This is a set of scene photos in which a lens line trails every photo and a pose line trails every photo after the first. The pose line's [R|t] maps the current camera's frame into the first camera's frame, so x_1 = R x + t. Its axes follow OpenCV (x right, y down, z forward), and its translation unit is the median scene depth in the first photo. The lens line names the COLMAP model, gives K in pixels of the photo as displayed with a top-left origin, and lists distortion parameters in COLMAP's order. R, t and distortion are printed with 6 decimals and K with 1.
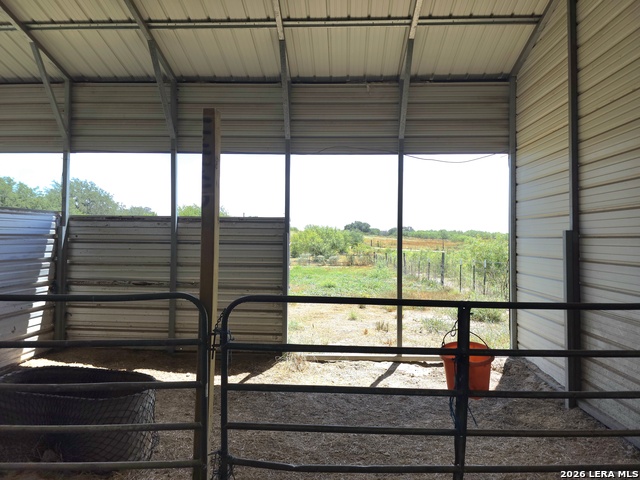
lens RADIAL K [[417.2, 0, 320.0], [0, 417.2, 240.0], [0, 0, 1]] dist [0.005372, 0.000265]
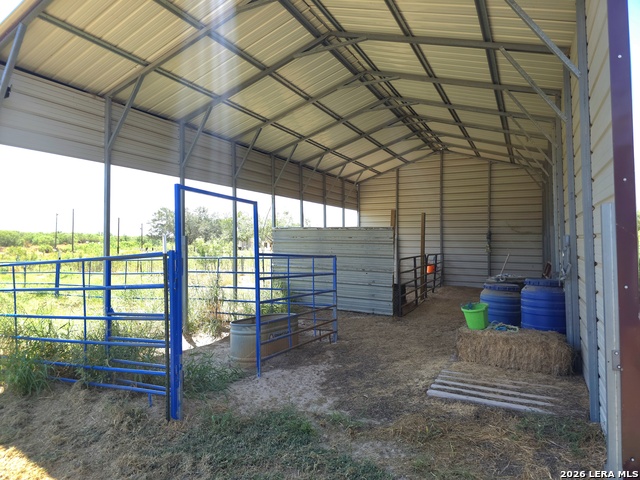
lens RADIAL K [[417.2, 0, 320.0], [0, 417.2, 240.0], [0, 0, 1]] dist [0.005372, 0.000265]
pose [[0.403913, -0.001811, 0.914795, -0.817243], [-0.000497, 0.999997, 0.002199, -0.003646], [-0.914797, -0.001343, 0.403912, 0.022001]]
